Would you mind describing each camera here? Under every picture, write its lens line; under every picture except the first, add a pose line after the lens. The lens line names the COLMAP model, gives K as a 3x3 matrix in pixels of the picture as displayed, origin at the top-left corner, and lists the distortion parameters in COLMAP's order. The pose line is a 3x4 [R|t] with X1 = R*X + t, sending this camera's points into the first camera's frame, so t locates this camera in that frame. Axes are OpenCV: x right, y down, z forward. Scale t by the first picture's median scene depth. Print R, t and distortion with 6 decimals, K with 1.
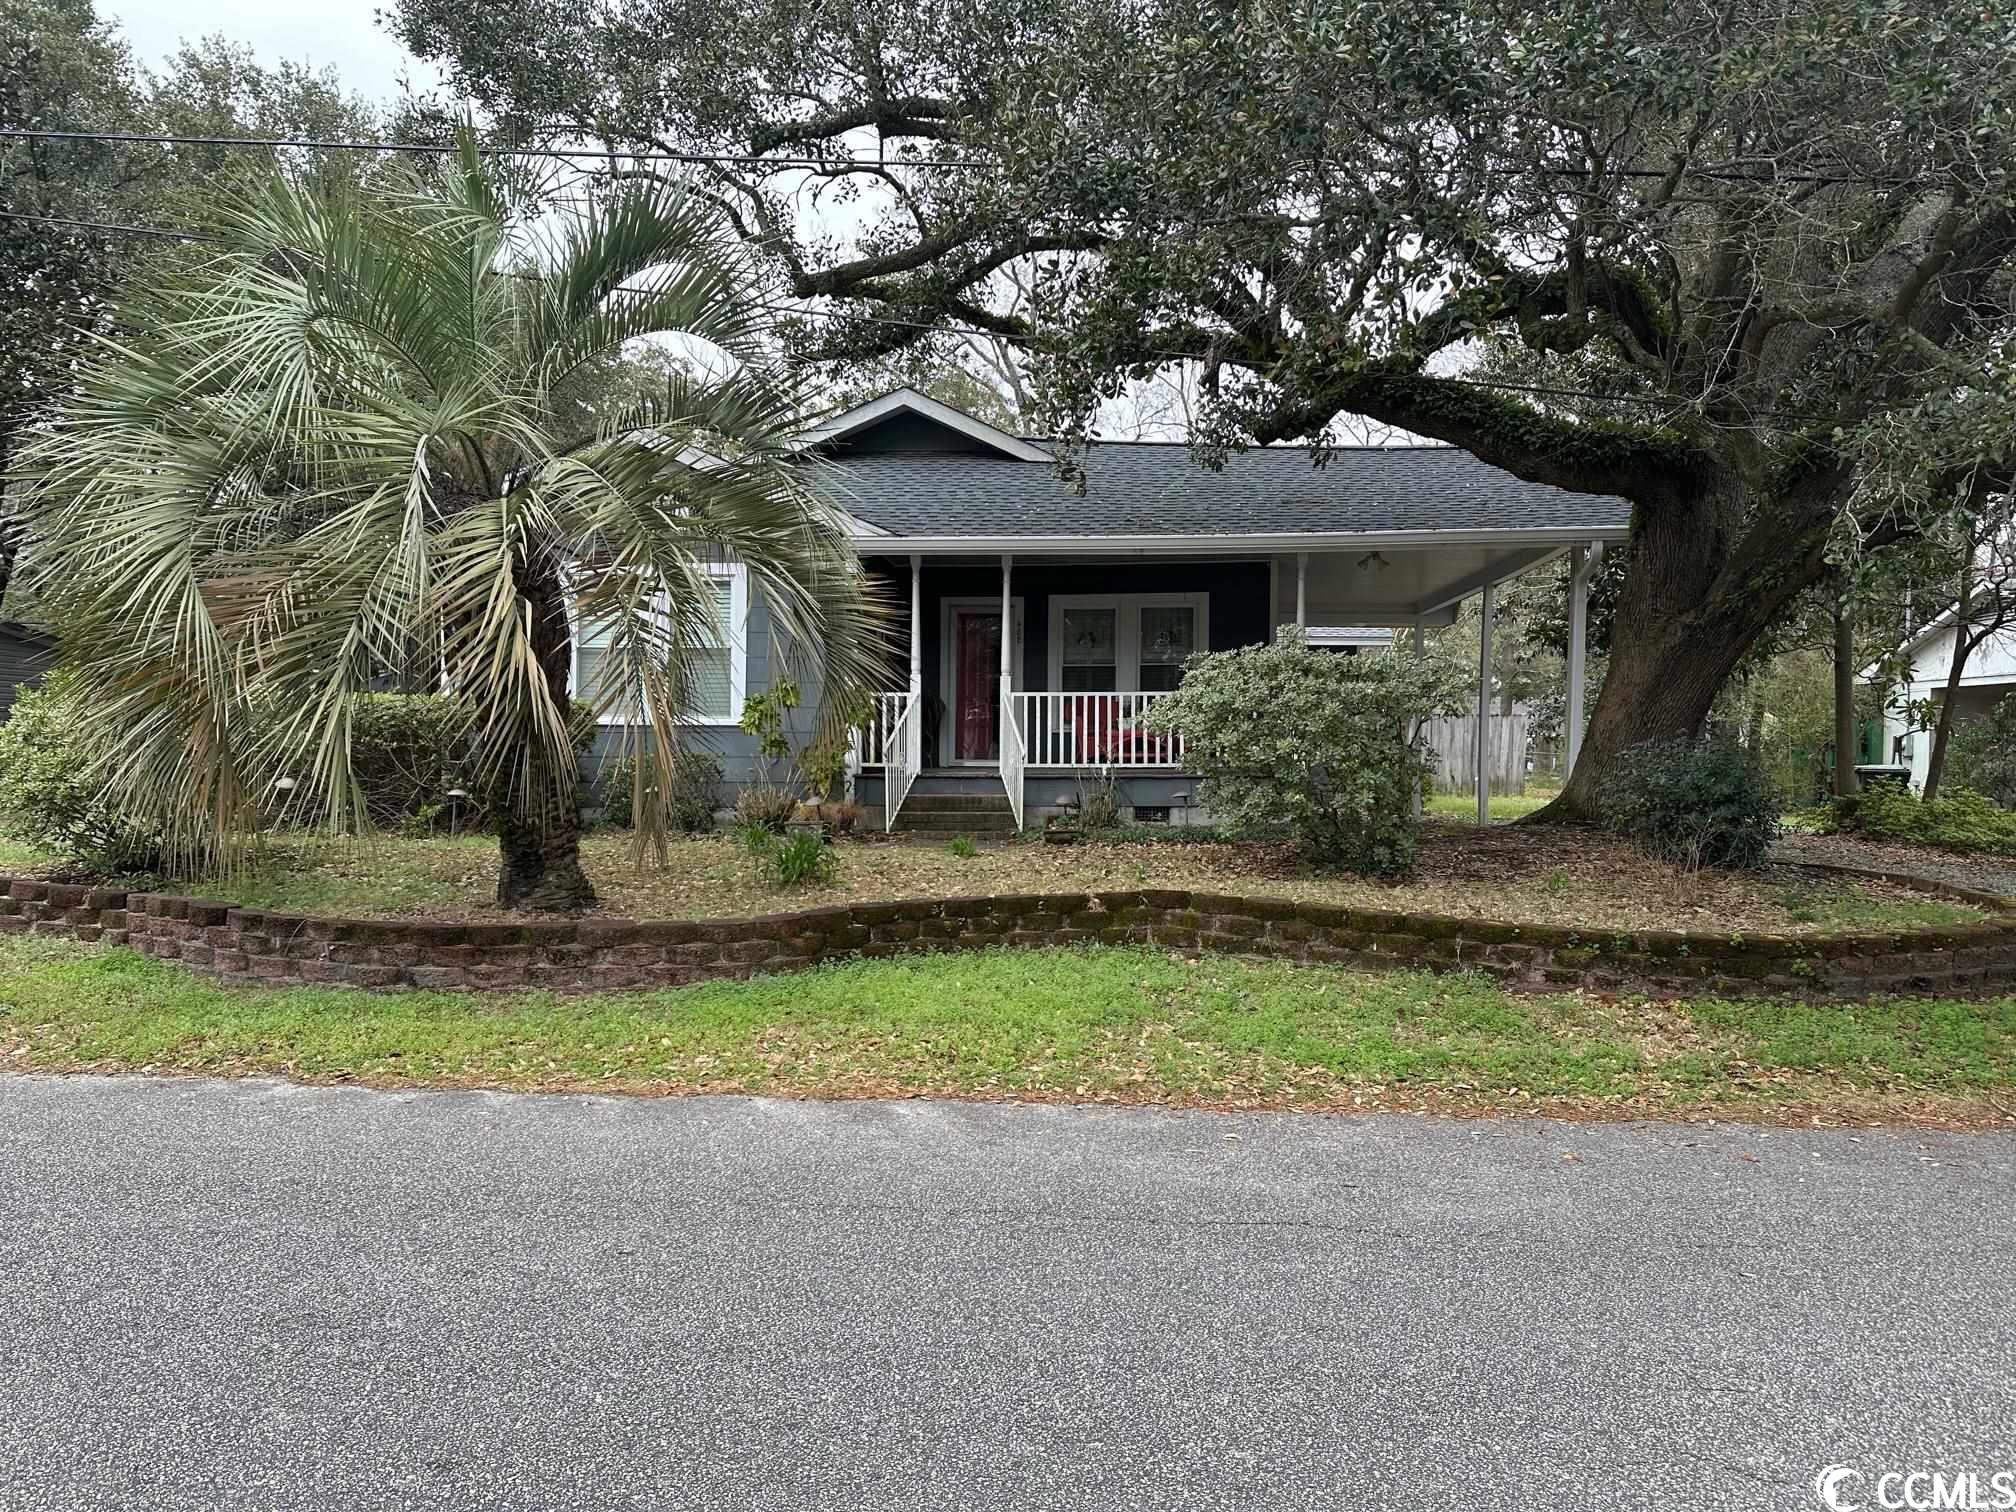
lens RADIAL K [[1392.7, 0, 1017.2], [0, 1392.7, 764.4], [0, 0, 1]] dist [0.141805, -0.247449]
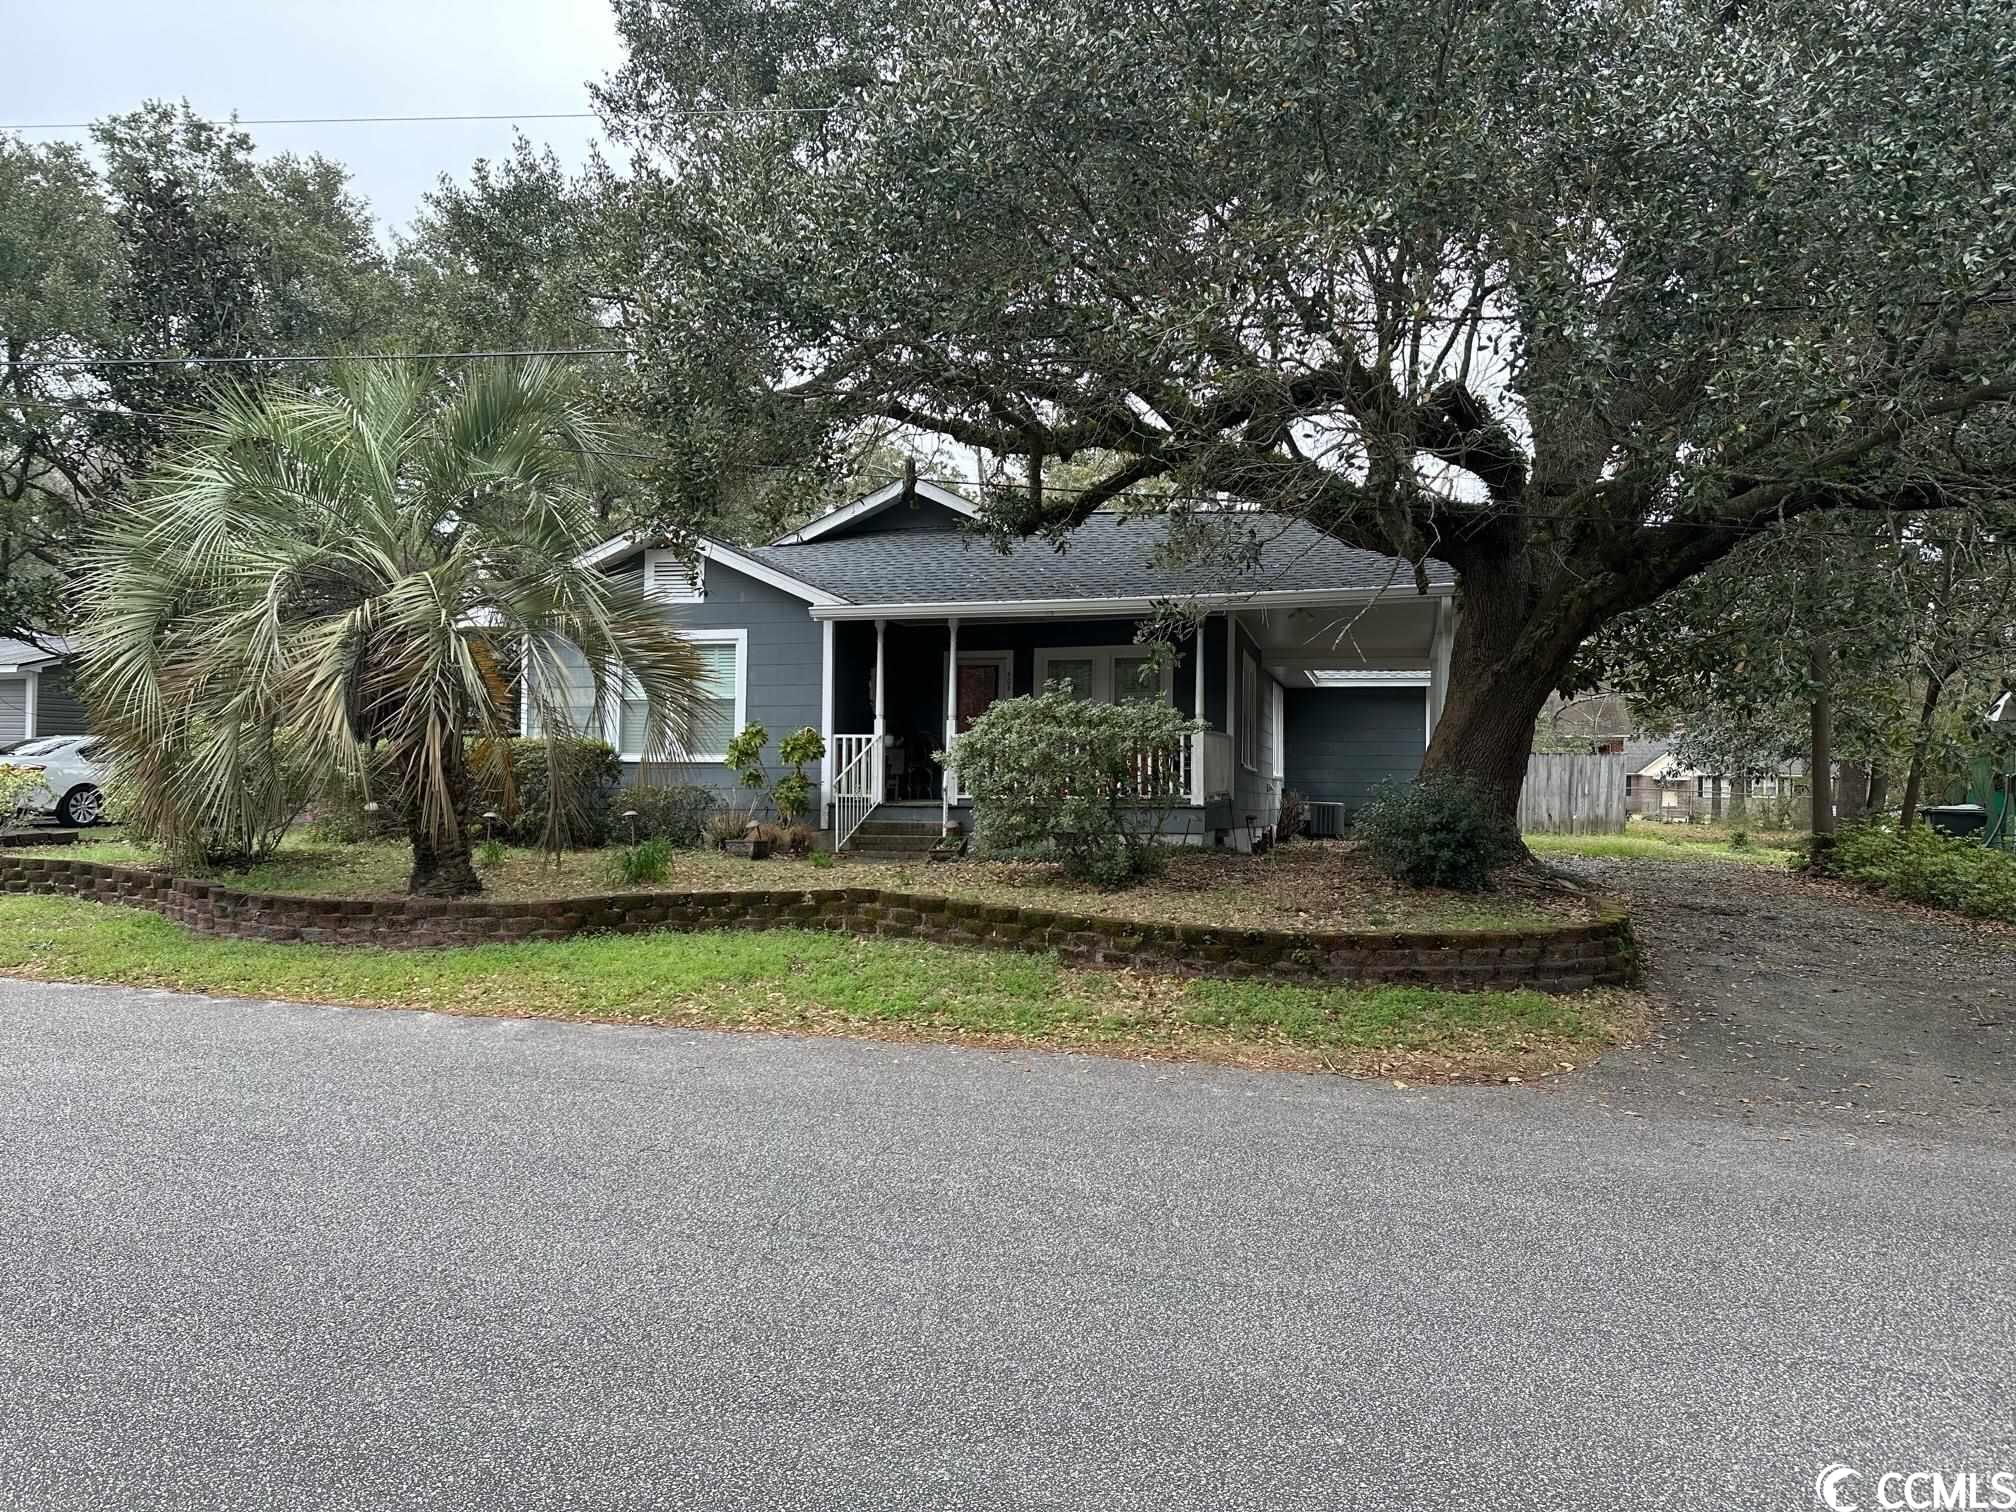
lens RADIAL K [[1392.7, 0, 1017.2], [0, 1392.7, 764.4], [0, 0, 1]] dist [0.141805, -0.247449]
pose [[0.977248, 0.000288, -0.212100, 0.525277], [-0.006291, 0.999598, -0.027628, 0.010043], [0.212007, 0.028333, 0.976857, -0.235607]]
